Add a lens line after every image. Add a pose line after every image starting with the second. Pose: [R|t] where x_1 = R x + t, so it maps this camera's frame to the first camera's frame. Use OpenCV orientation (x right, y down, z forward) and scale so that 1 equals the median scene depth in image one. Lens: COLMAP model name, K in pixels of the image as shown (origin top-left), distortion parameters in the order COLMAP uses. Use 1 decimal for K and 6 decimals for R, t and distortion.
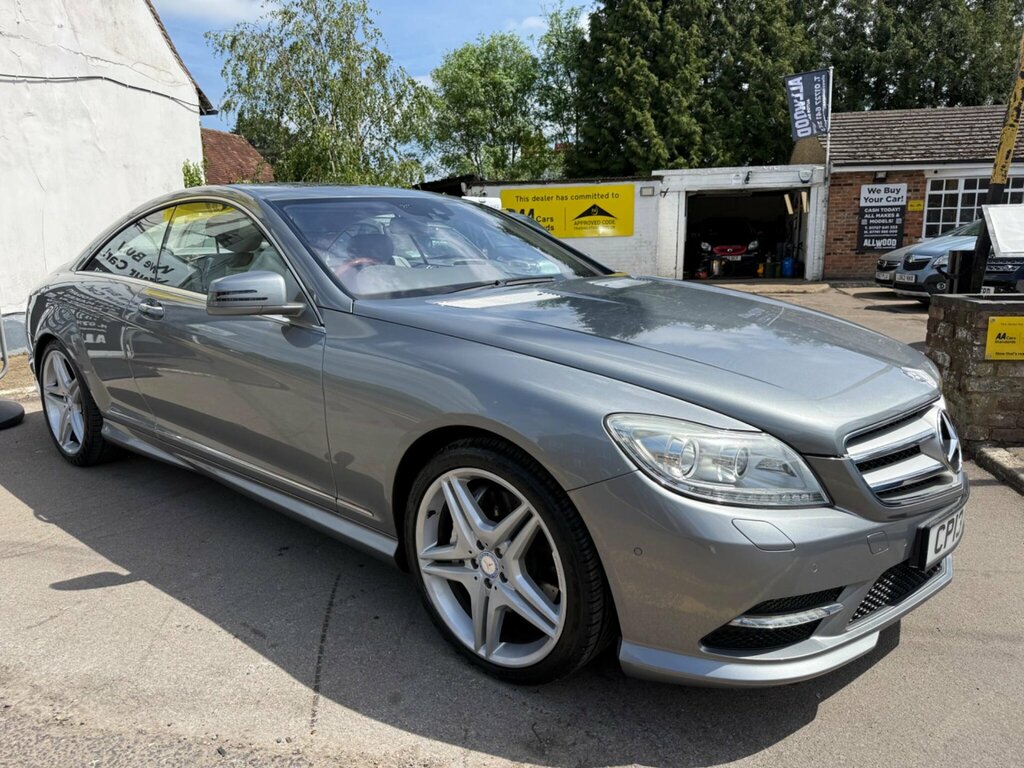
lens RADIAL K [[705.0, 0, 508.6], [0, 705.0, 388.1], [0, 0, 1]] dist [0.027256, -0.034652]
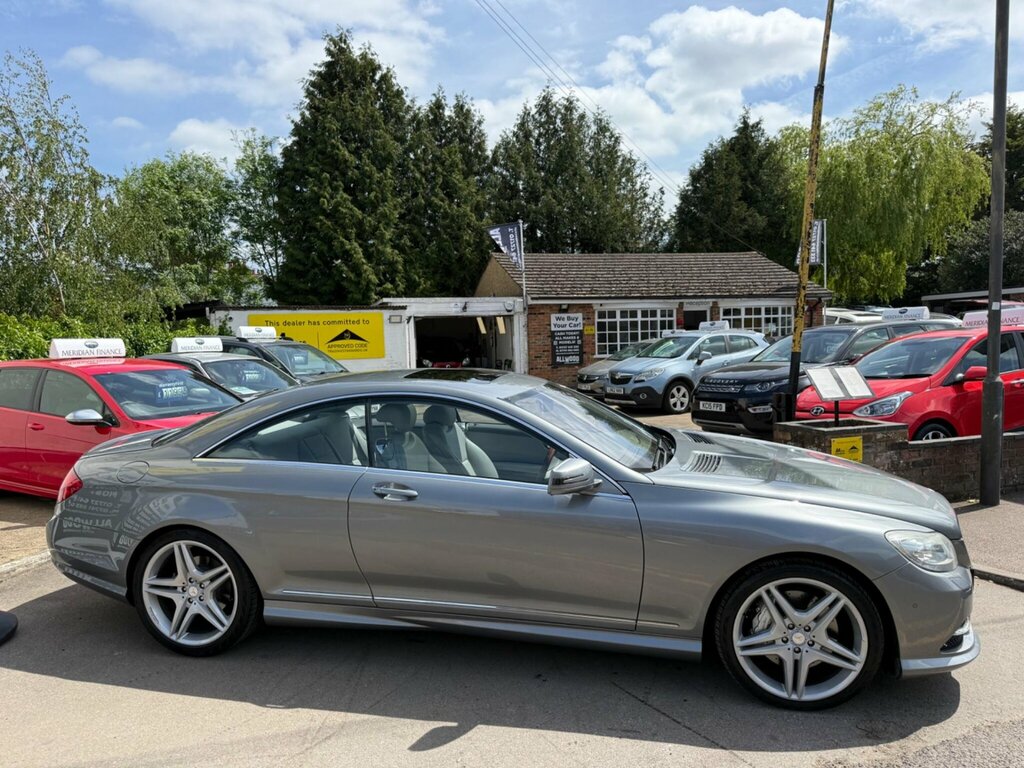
lens RADIAL K [[705.0, 0, 492.4], [0, 705.0, 407.8], [0, 0, 1]] dist [0.027256, -0.034652]
pose [[0.885544, -0.053934, 0.461415, -0.265449], [0.106925, 0.990234, -0.089462, -0.038370], [-0.452084, 0.128559, 0.882662, -0.033107]]
